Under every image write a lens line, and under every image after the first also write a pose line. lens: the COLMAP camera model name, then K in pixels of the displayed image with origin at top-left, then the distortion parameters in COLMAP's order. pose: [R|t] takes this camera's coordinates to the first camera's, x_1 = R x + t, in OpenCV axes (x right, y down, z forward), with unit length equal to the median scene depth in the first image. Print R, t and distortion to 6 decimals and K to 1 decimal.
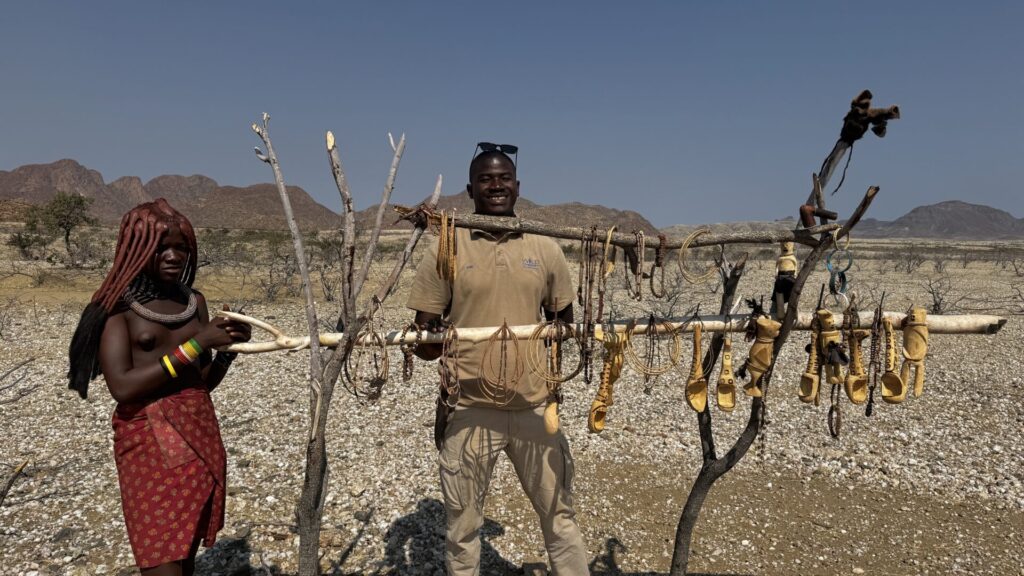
lens RADIAL K [[694.4, 0, 512.0], [0, 694.4, 288.0], [0, 0, 1]] dist [0.003632, 0.001329]
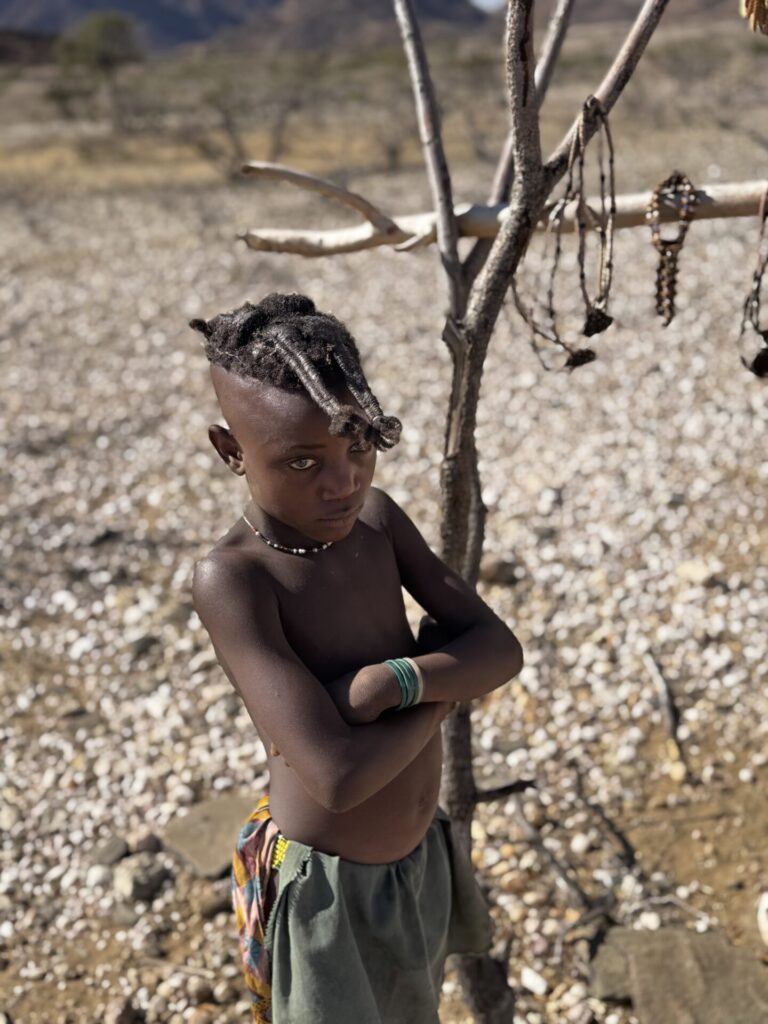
lens RADIAL K [[1104.5, 0, 384.0], [0, 1104.5, 512.0], [0, 0, 1]] dist [0.007555, 0.010530]
pose [[0.938949, 0.060268, -0.338736, -0.038984], [0.051953, 0.948413, 0.312752, 0.015417], [0.340110, -0.311257, 0.887380, 0.162419]]
